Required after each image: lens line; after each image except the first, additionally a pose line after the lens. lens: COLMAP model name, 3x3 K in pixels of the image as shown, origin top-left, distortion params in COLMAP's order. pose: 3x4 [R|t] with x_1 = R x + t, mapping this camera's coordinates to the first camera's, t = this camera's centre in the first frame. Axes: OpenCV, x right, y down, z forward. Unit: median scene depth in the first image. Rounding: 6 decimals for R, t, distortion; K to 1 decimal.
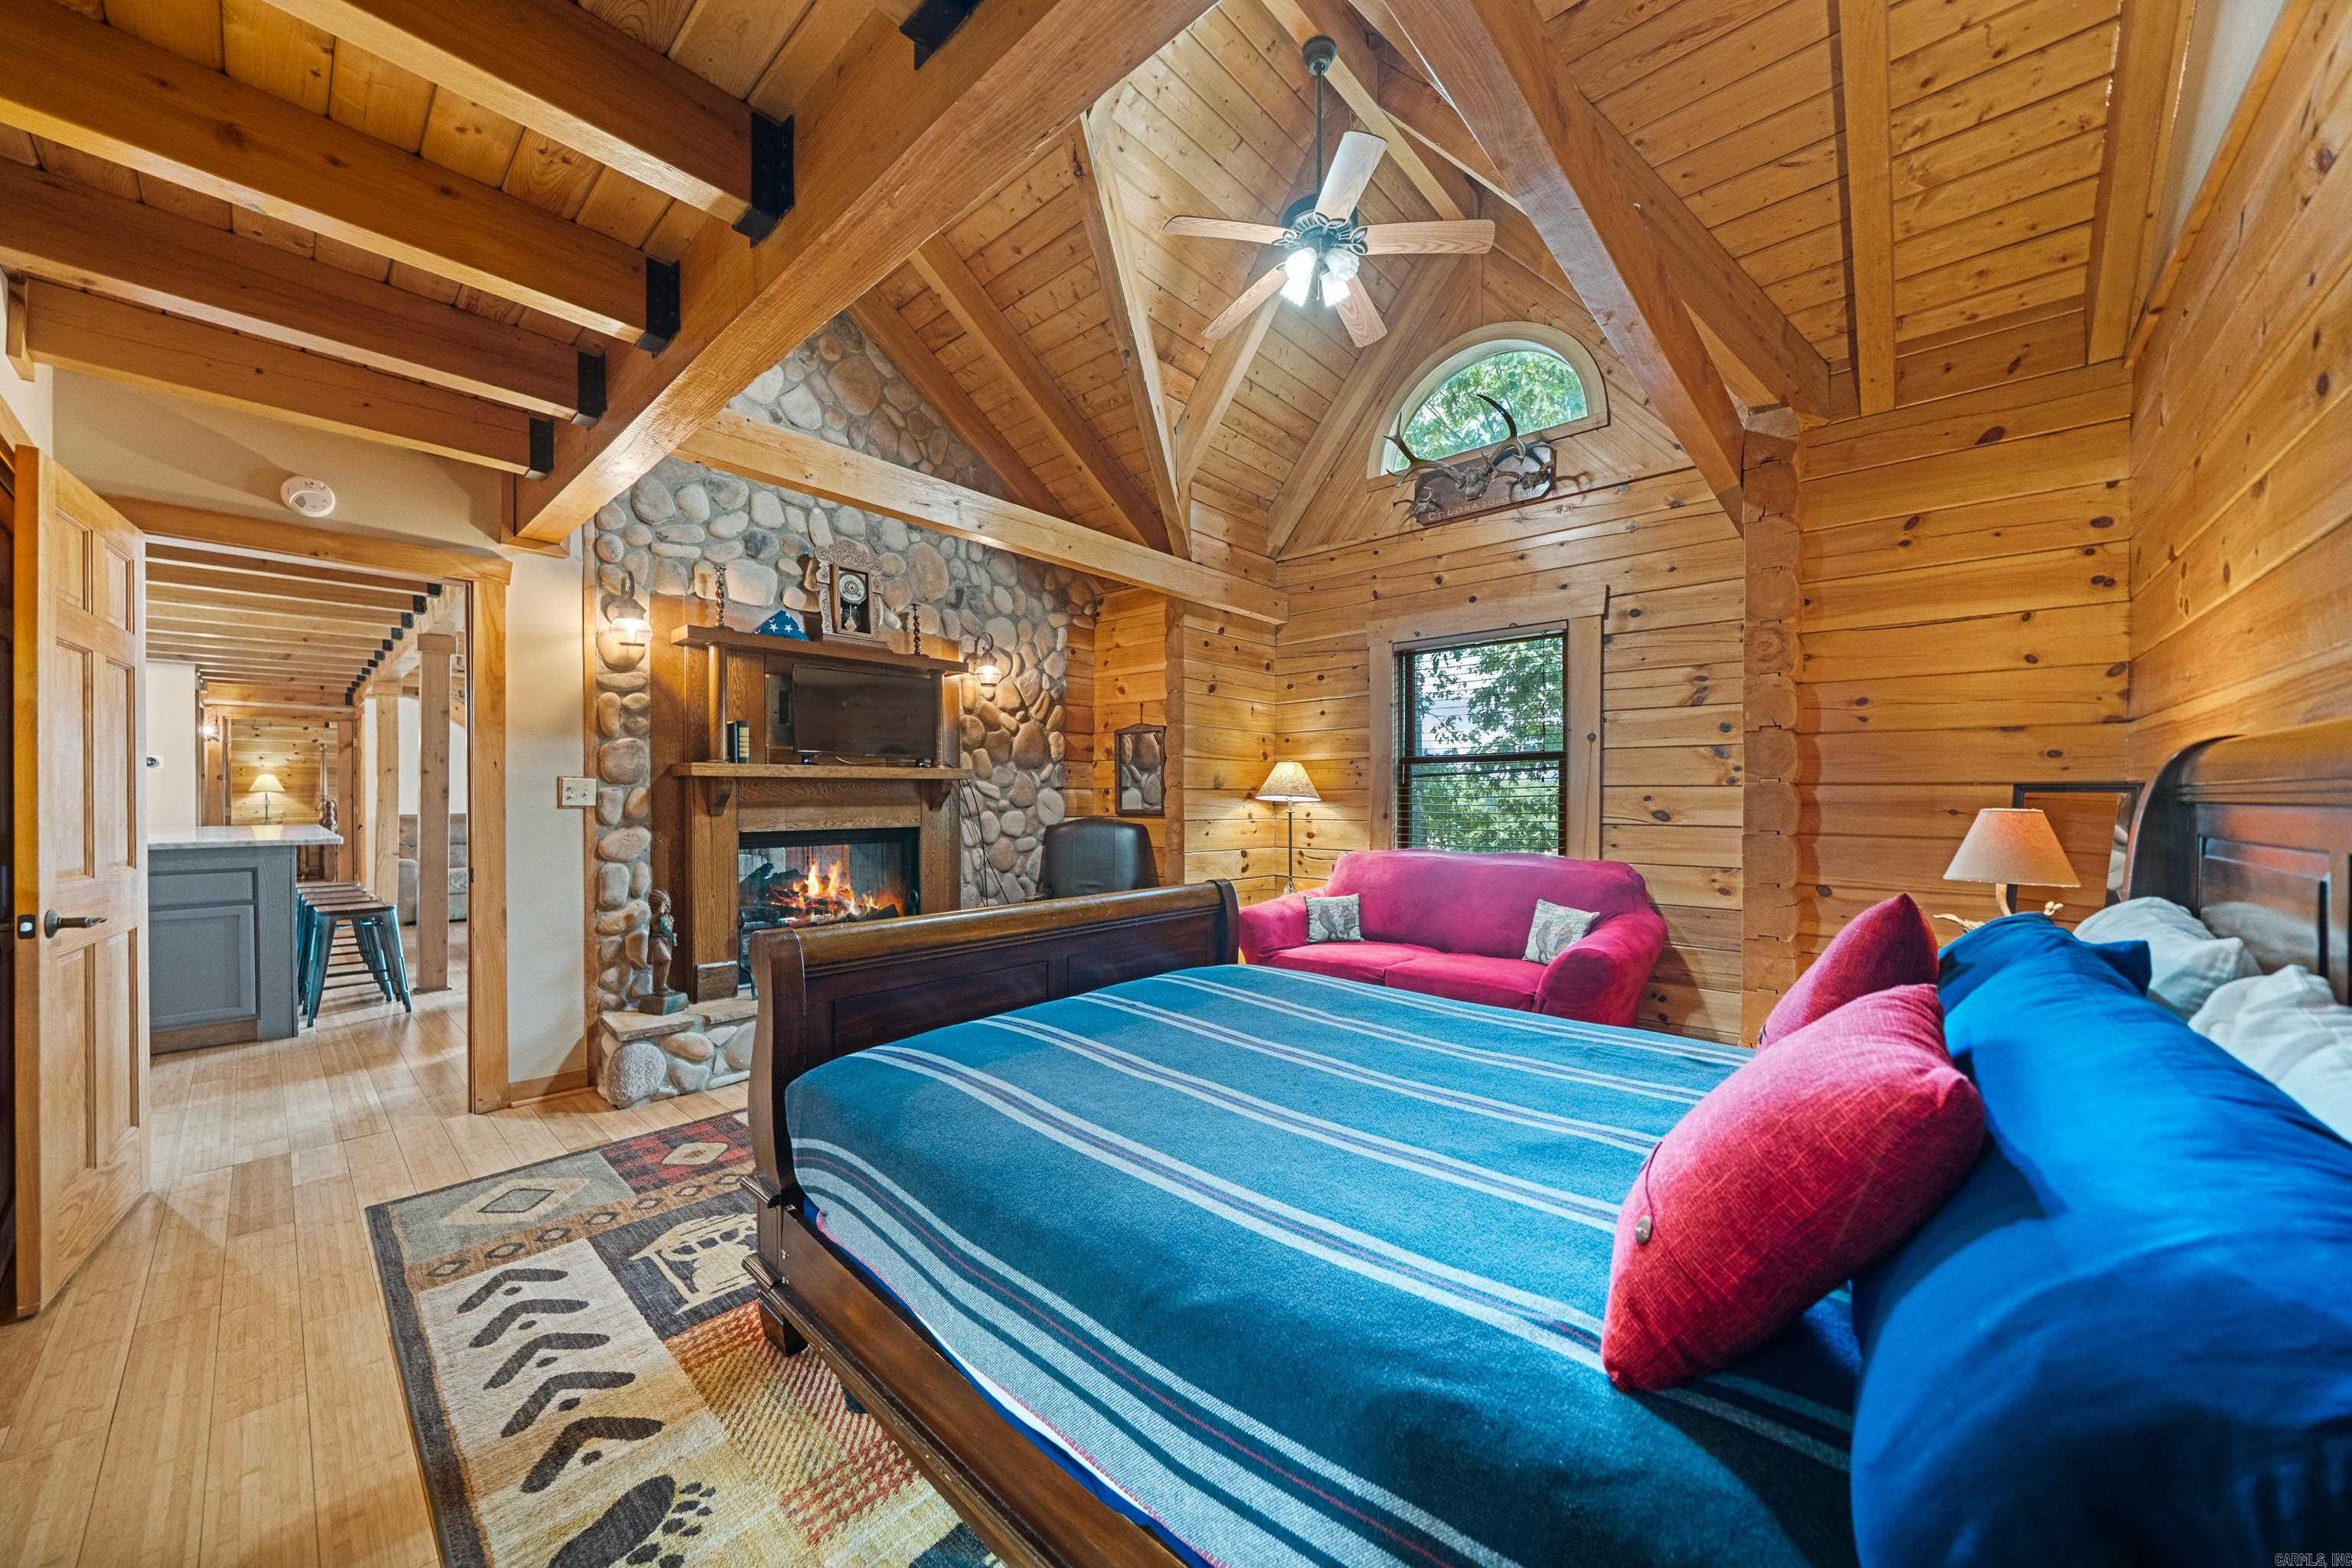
lens RADIAL K [[815.5, 0, 1179.1], [0, 815.5, 800.5], [0, 0, 1]] dist [-0.000869, -0.000255]
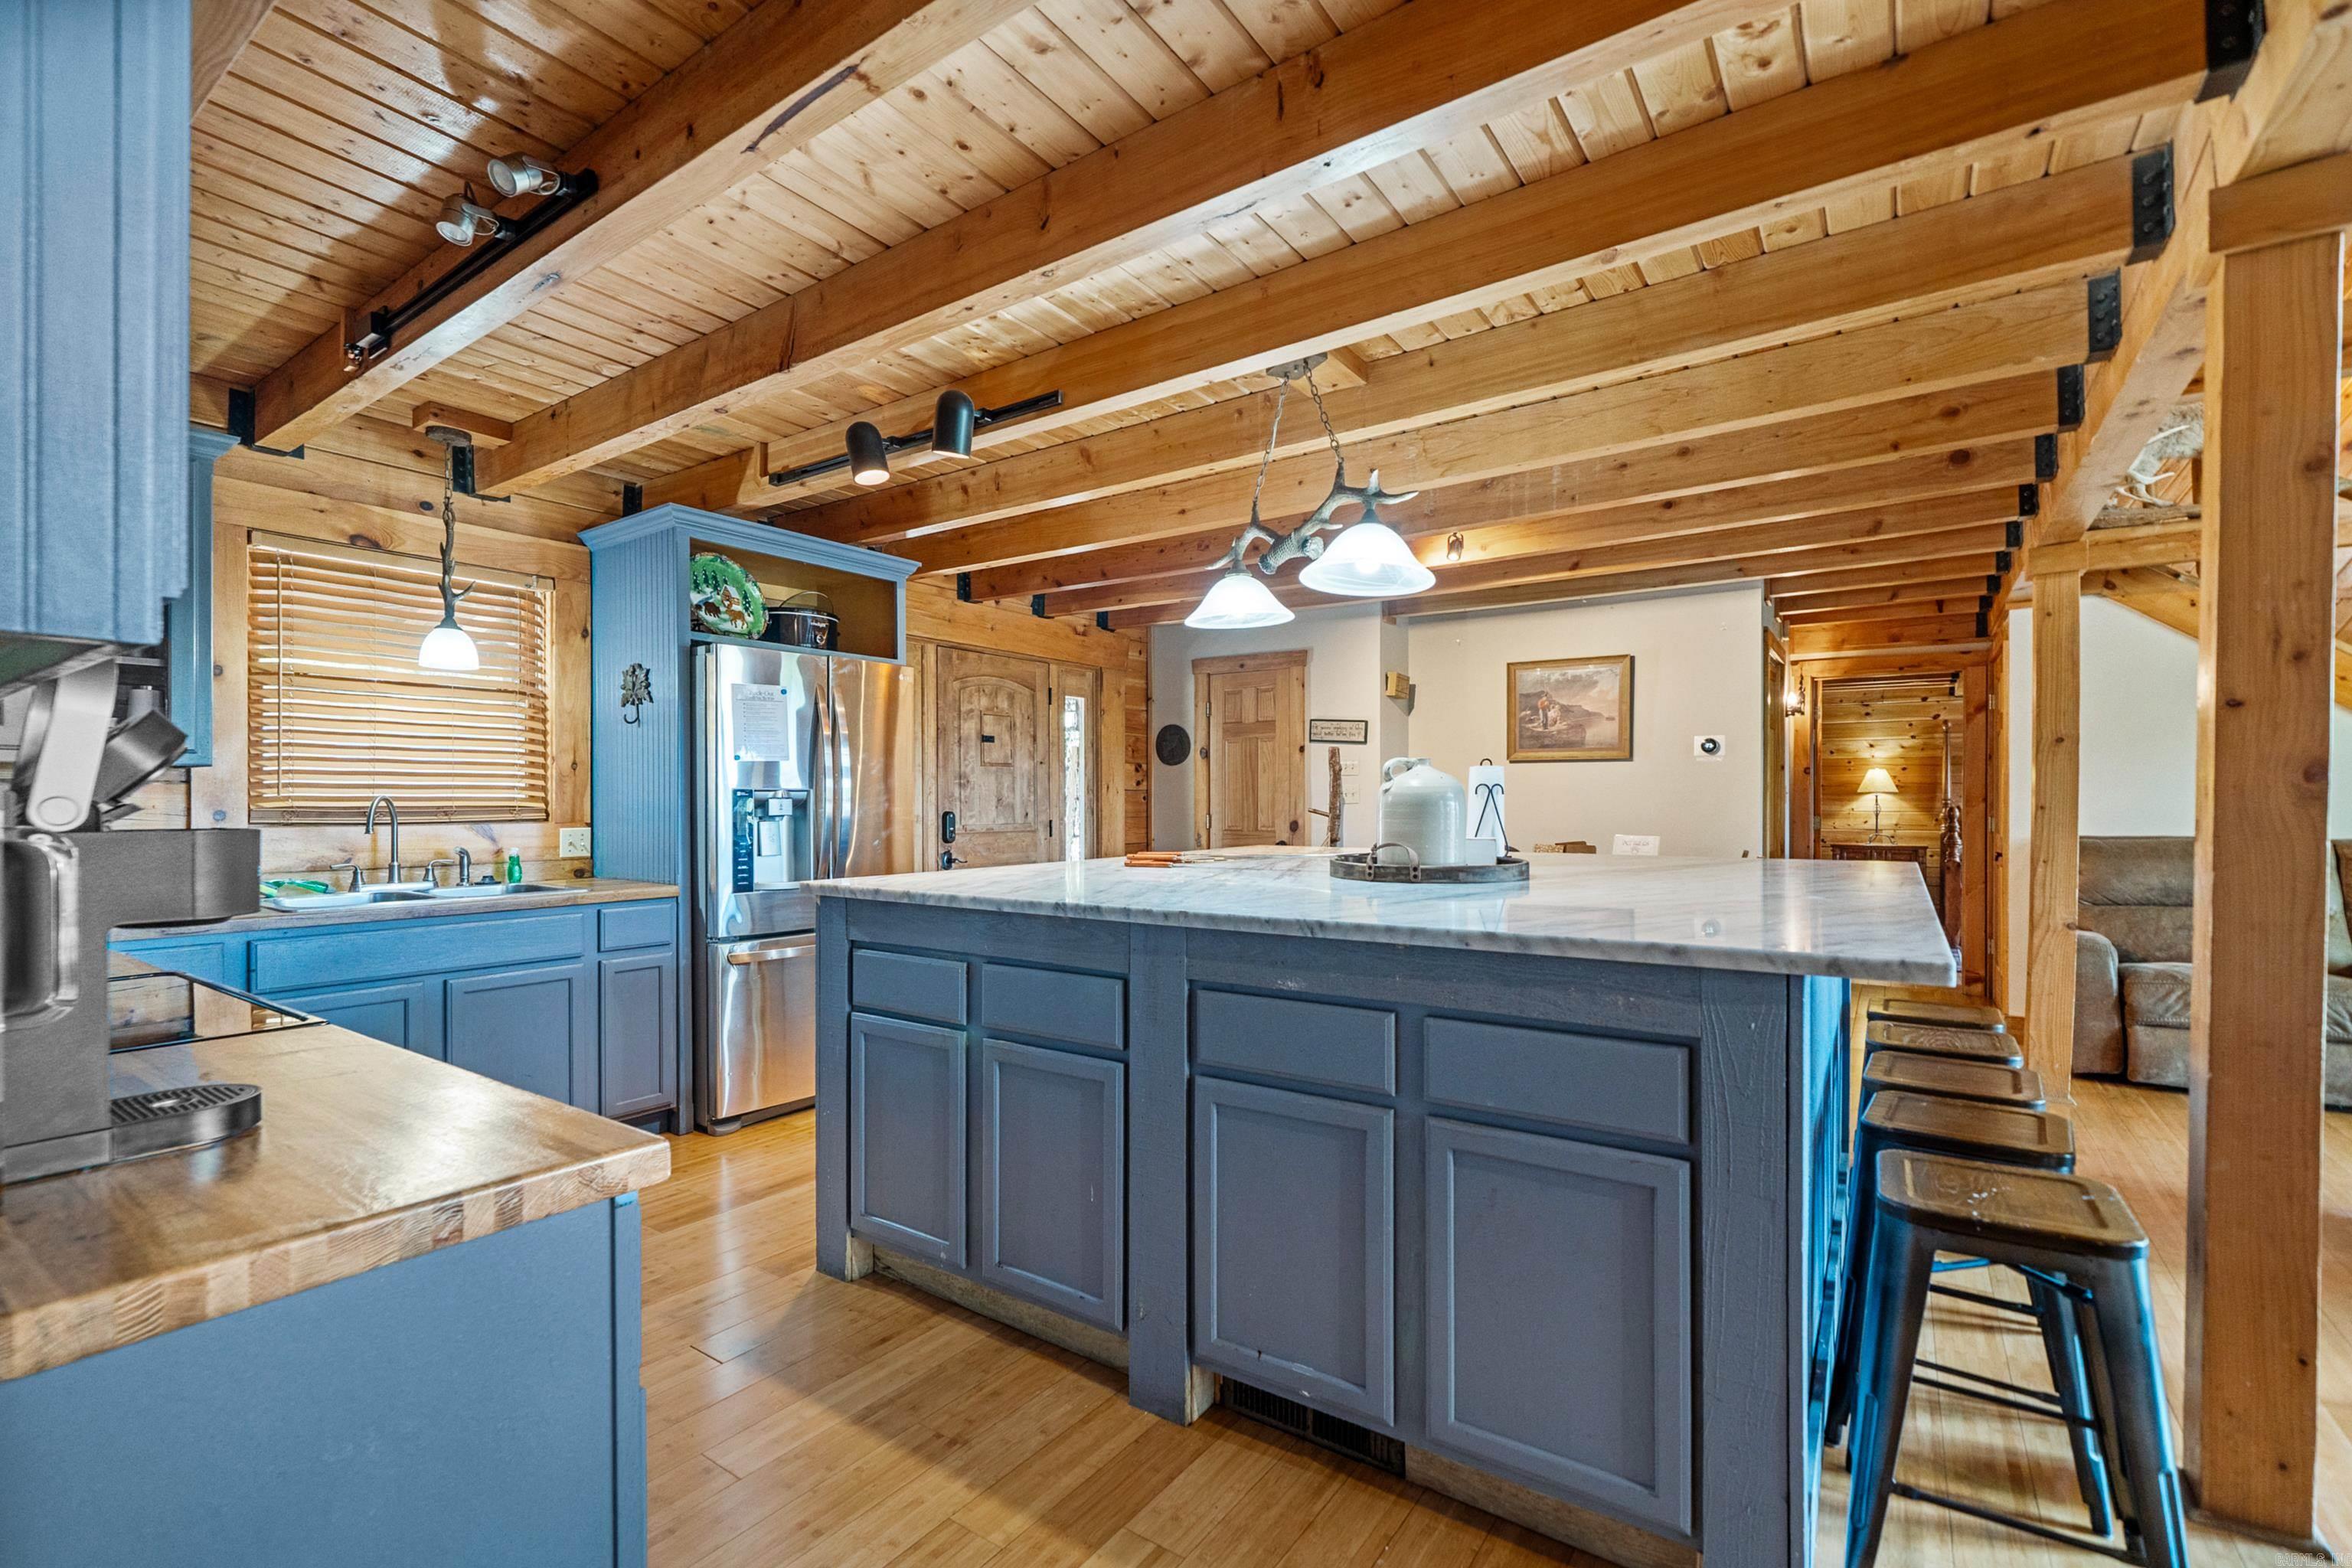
lens RADIAL K [[1040.9, 0, 1185.2], [0, 1040.9, 800.1], [0, 0, 1]] dist [0.001400, 0.001426]
pose [[0.123124, 0.000395, -0.992391, -0.381479], [-0.006410, 0.999979, -0.000397, -0.000749], [0.992371, 0.006410, 0.123124, 0.374911]]
